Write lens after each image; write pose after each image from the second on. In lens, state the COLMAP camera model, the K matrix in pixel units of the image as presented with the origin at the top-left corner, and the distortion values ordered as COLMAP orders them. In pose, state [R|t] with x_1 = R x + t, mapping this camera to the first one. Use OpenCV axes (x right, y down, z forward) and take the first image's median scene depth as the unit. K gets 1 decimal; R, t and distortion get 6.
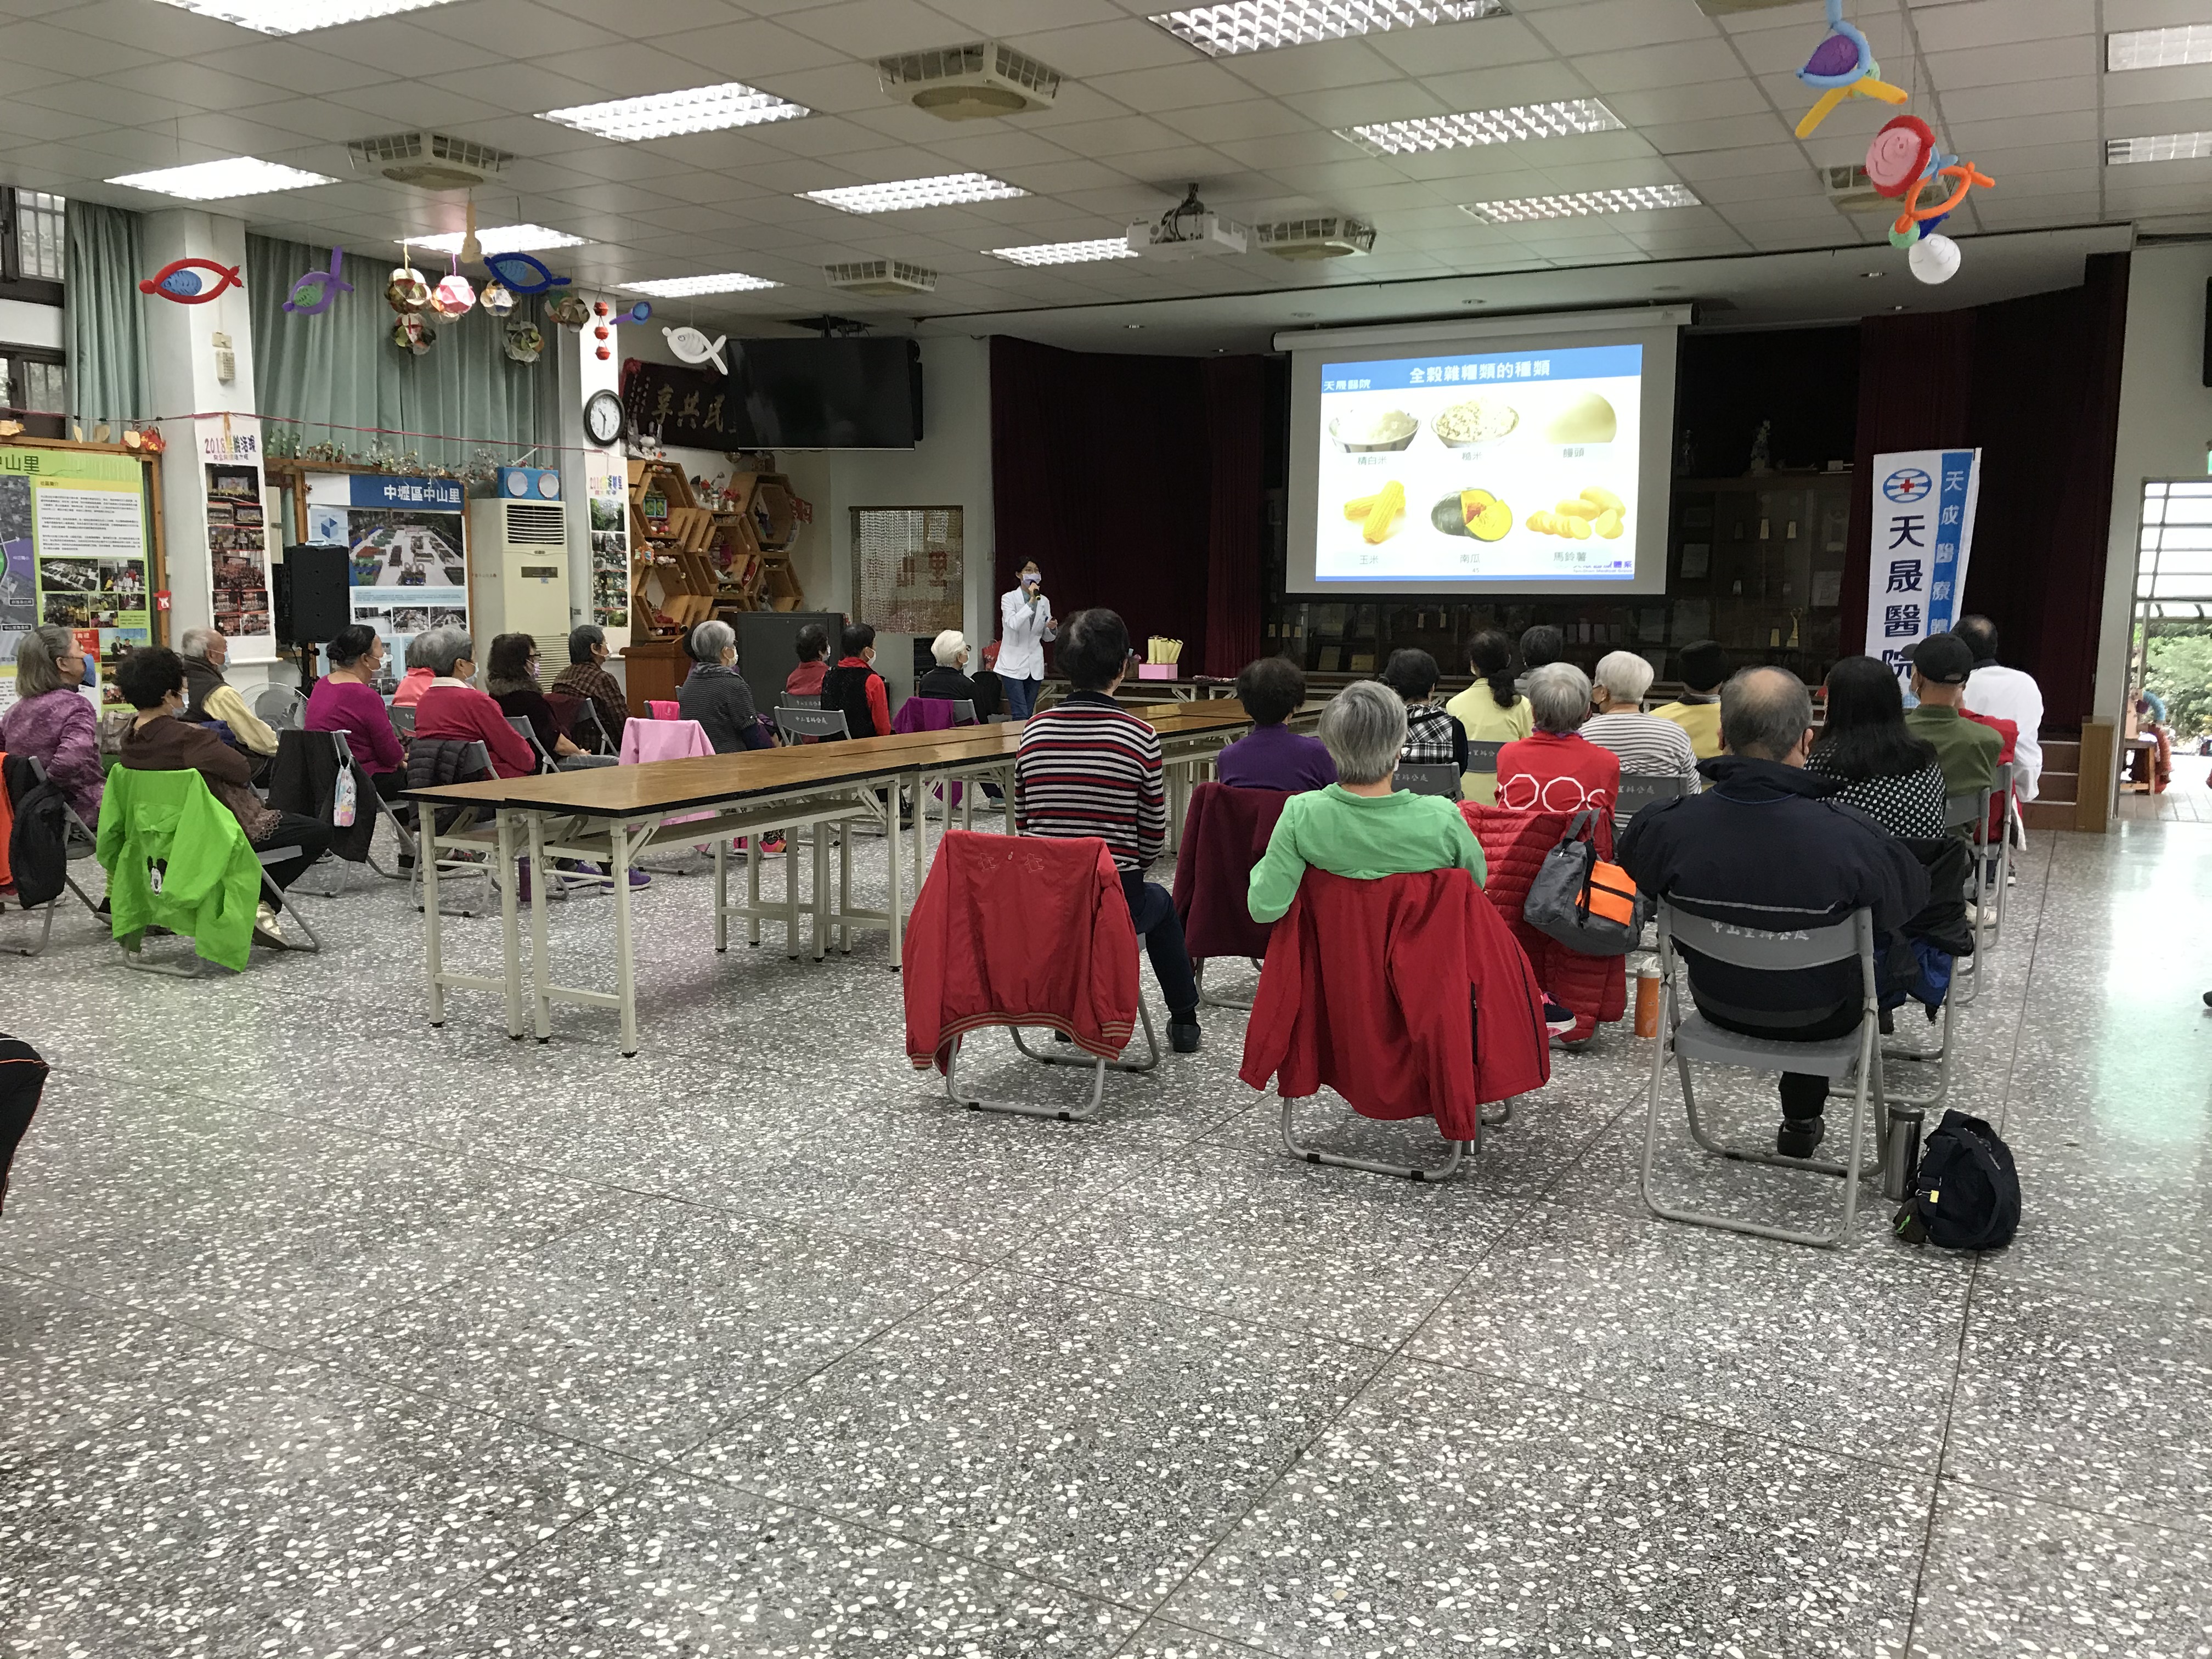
lens RADIAL K [[1776.3, 0, 1091.5], [0, 1776.3, 812.0], [0, 0, 1]] dist [0.030400, -0.046923]
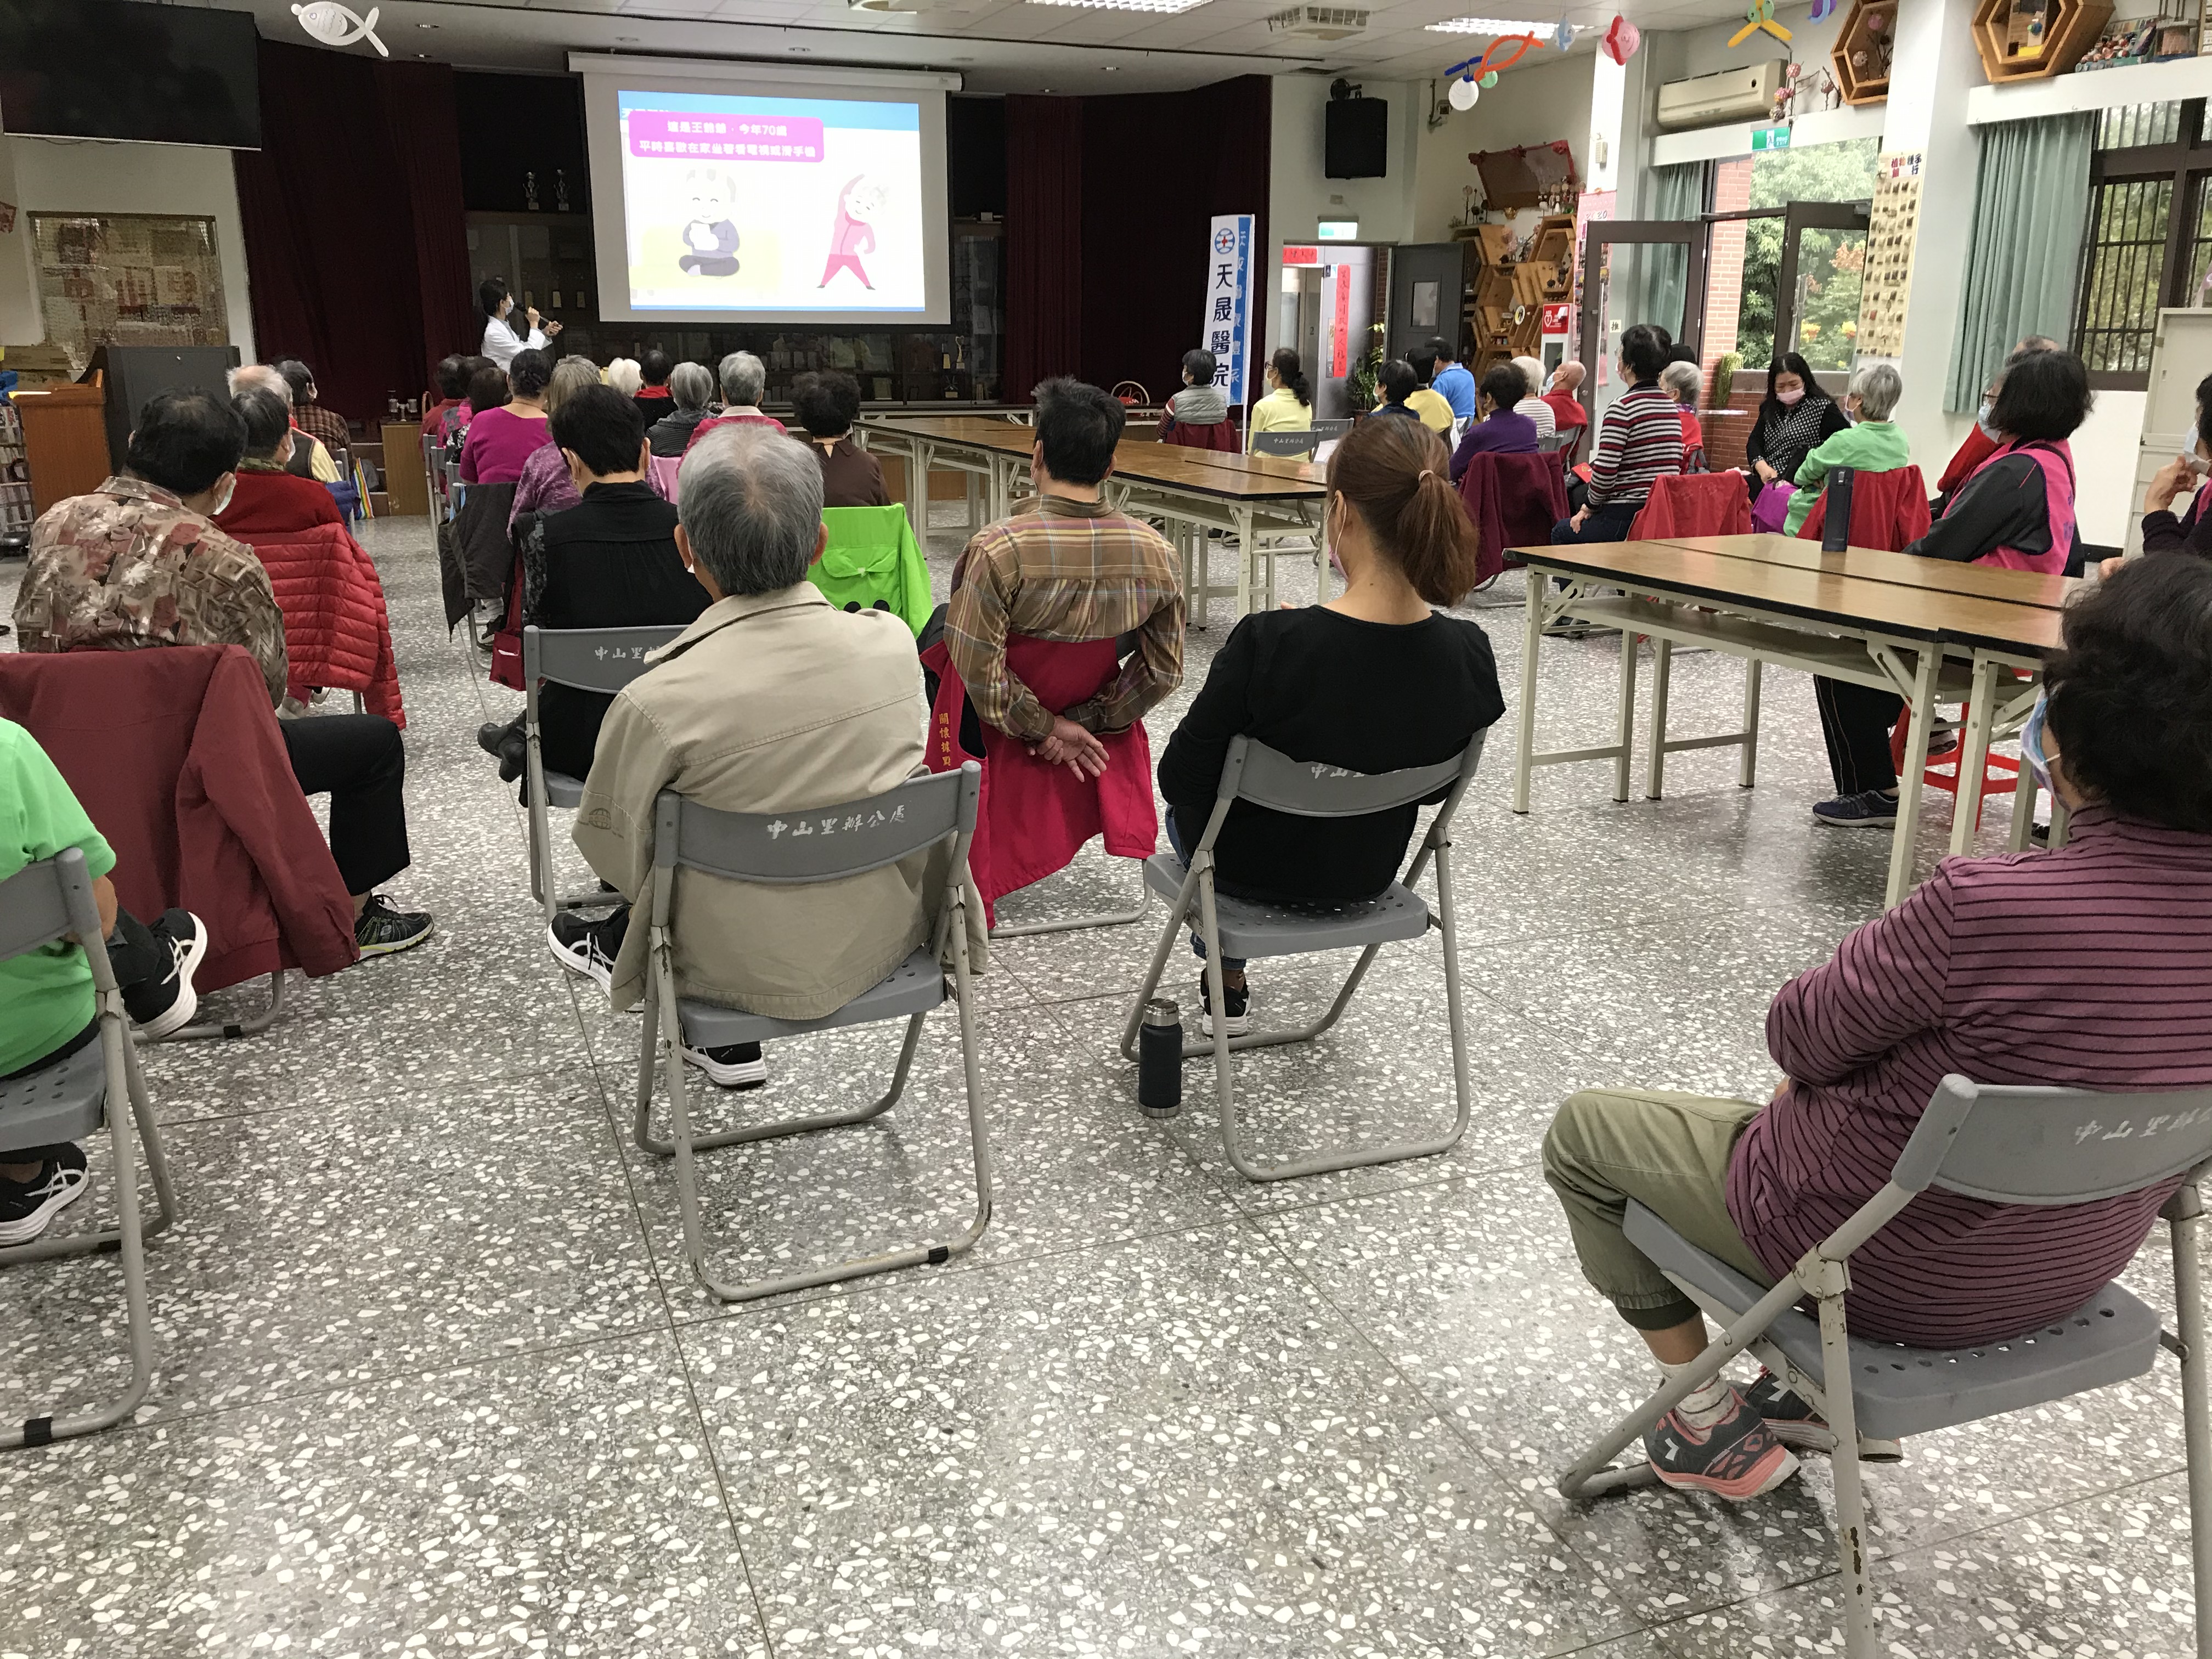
lens RADIAL K [[1776.3, 0, 1091.5], [0, 1776.3, 812.0], [0, 0, 1]] dist [0.030400, -0.046923]
pose [[0.654332, -0.201942, 0.728744, -0.594952], [0.097148, 0.978146, 0.183825, -0.012696], [-0.749941, -0.049487, 0.659651, 0.127600]]
